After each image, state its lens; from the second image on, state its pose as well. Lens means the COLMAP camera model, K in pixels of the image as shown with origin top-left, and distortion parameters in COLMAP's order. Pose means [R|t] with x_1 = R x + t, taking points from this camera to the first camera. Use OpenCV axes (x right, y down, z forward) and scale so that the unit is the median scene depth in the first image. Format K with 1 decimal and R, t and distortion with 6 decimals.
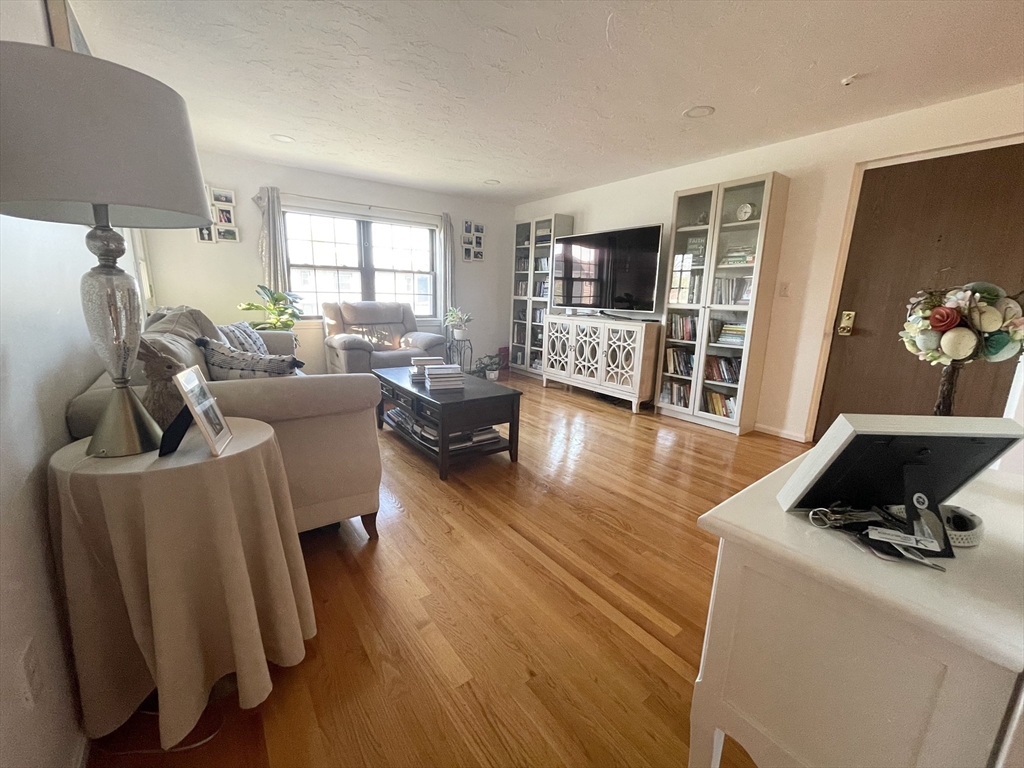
lens RADIAL K [[416.1, 0, 509.8], [0, 416.1, 380.4], [0, 0, 1]] dist [0.003025, 0.000066]
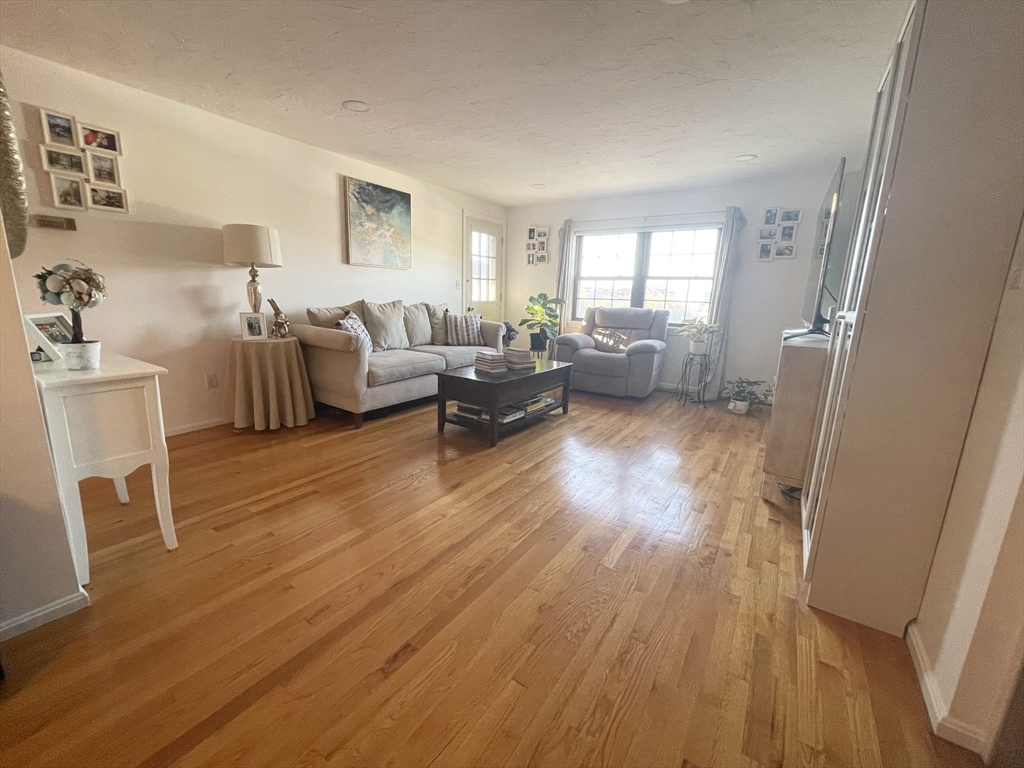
lens RADIAL K [[416.1, 0, 511.9], [0, 416.1, 384.4], [0, 0, 1]] dist [0.003025, 0.000066]
pose [[0.336474, 0.186495, -0.923041, 0.582691], [-0.213563, 0.969766, 0.118086, -0.060031], [0.917156, 0.157395, 0.366130, 0.362309]]
